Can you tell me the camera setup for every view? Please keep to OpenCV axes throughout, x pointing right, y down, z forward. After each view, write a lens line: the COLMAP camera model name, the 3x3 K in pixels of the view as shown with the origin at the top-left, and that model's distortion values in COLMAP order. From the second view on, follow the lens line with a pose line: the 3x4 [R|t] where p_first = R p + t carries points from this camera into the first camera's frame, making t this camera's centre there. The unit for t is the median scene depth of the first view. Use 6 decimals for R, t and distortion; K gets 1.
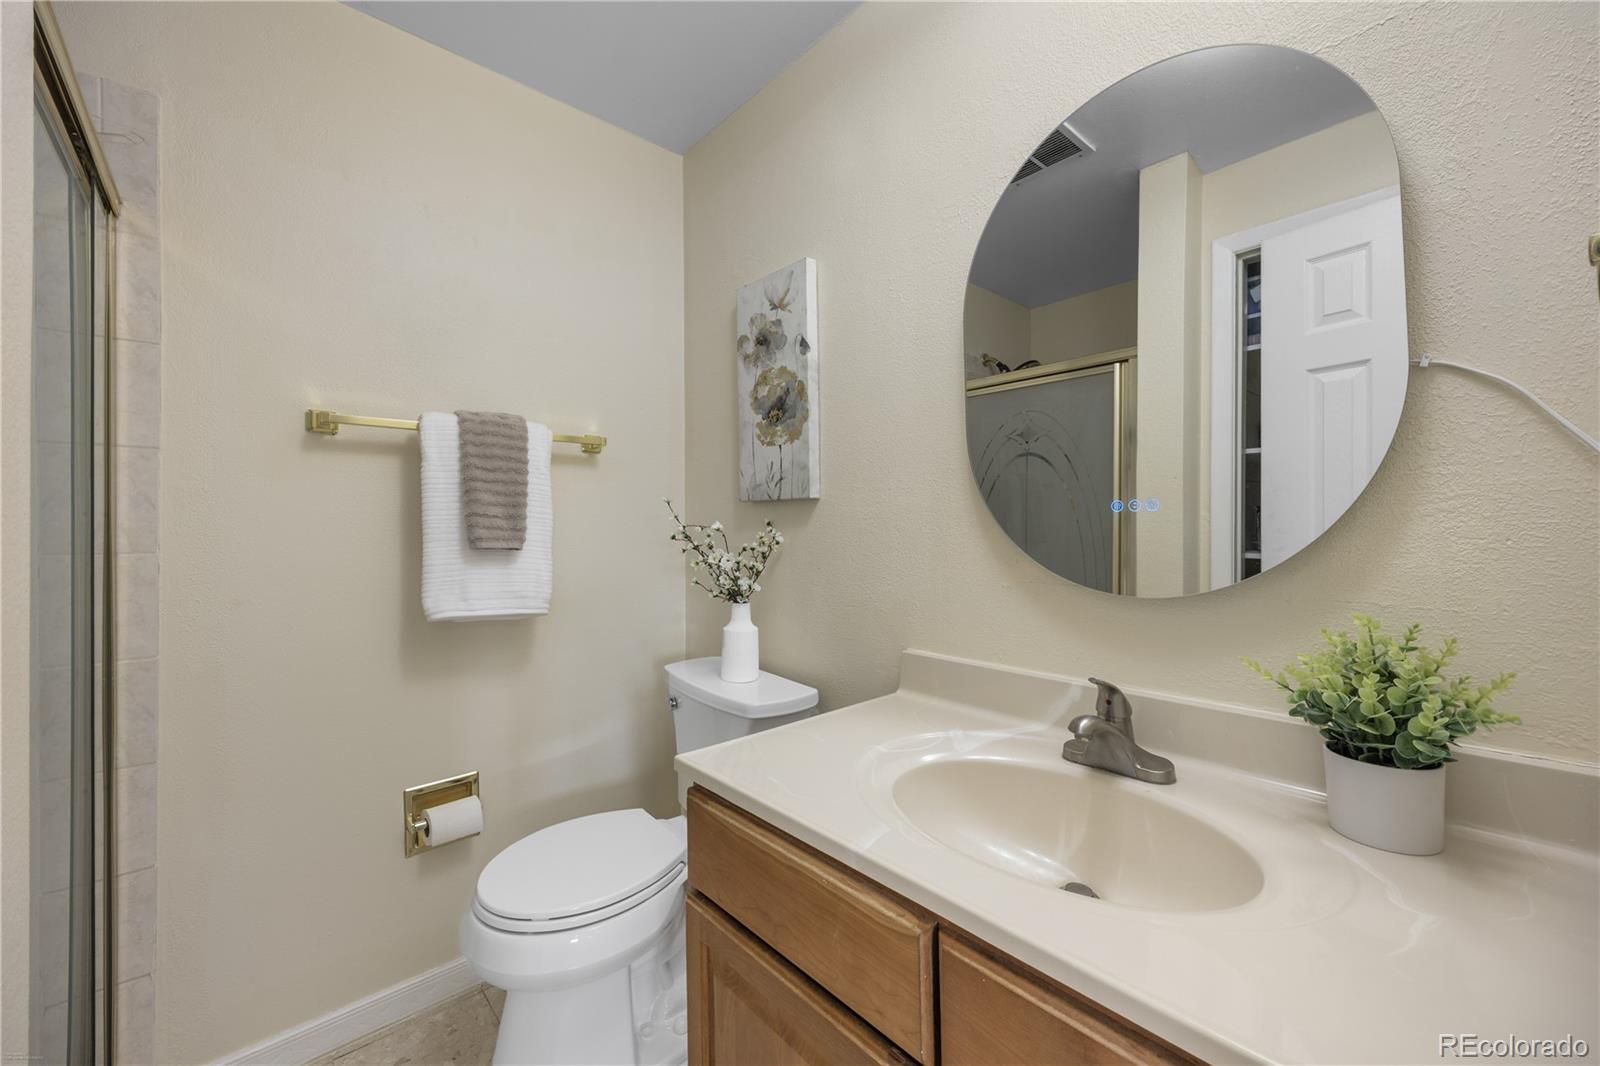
lens RADIAL K [[641.9, 0, 798.6], [0, 641.9, 535.7], [0, 0, 1]] dist [0.002163, 0.000392]
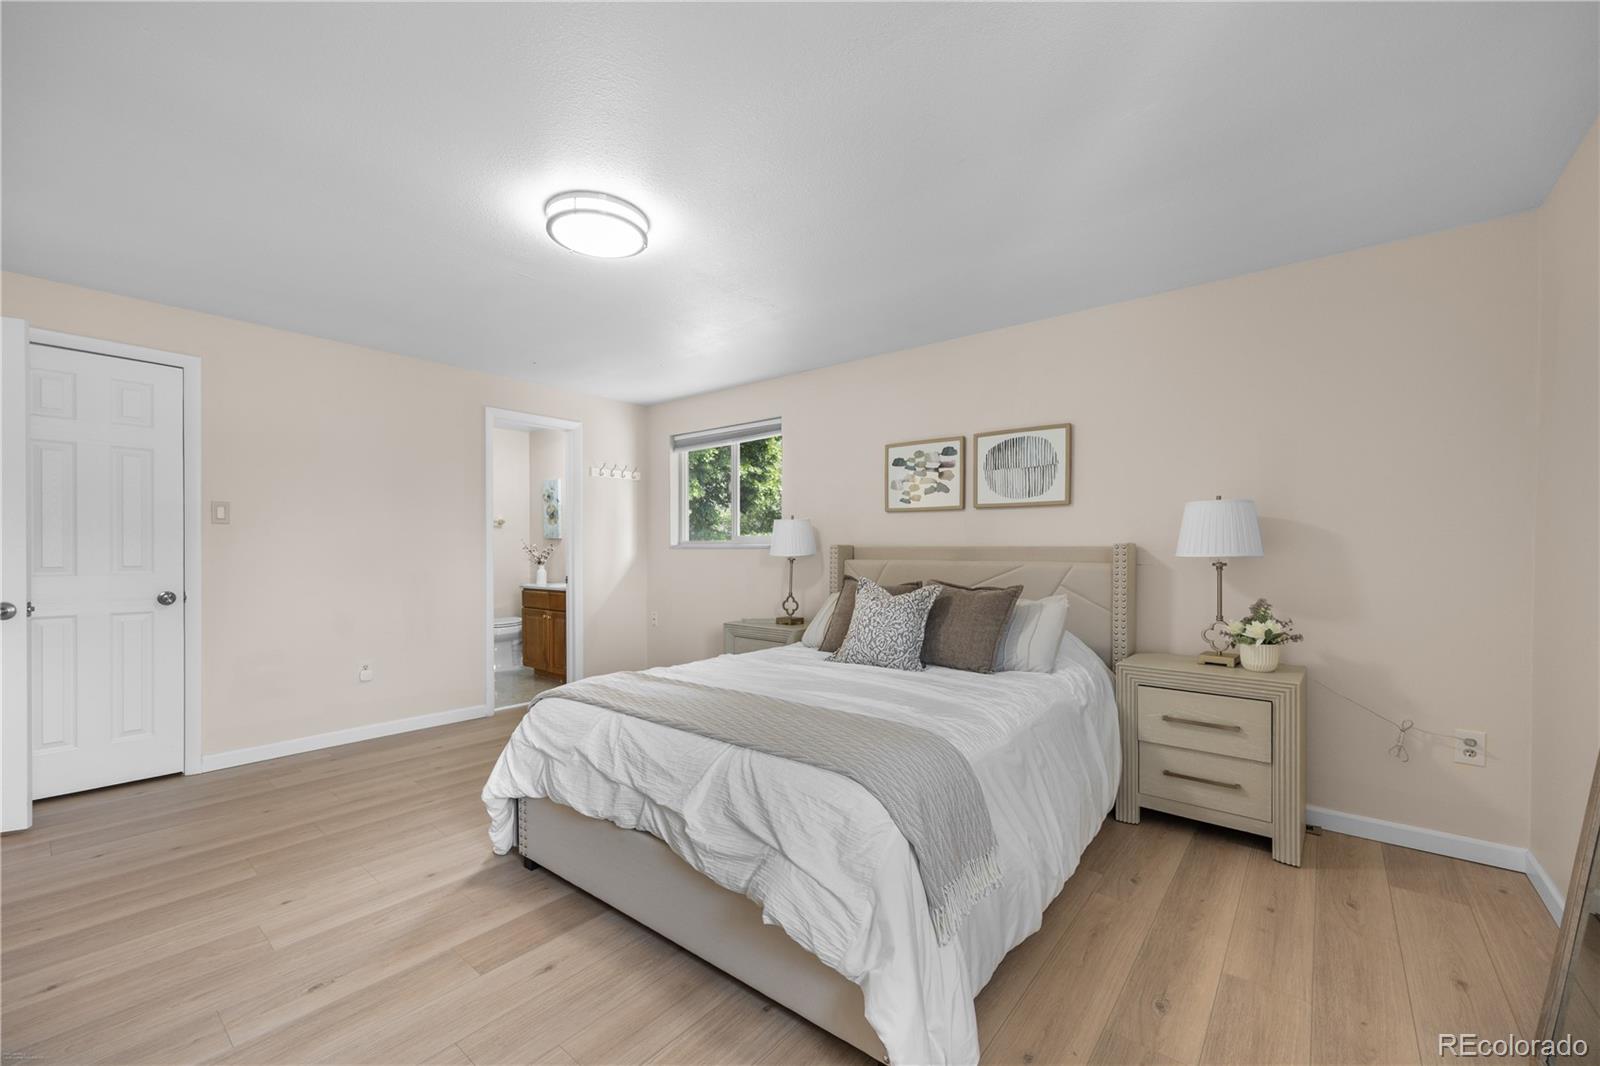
lens RADIAL K [[641.9, 0, 788.4], [0, 641.9, 544.1], [0, 0, 1]] dist [0.002163, 0.000392]
pose [[0.988333, -0.001154, 0.152304, 0.803293], [0.000716, 0.999995, 0.002930, -0.033508], [-0.152306, -0.002787, 0.988329, -3.119283]]
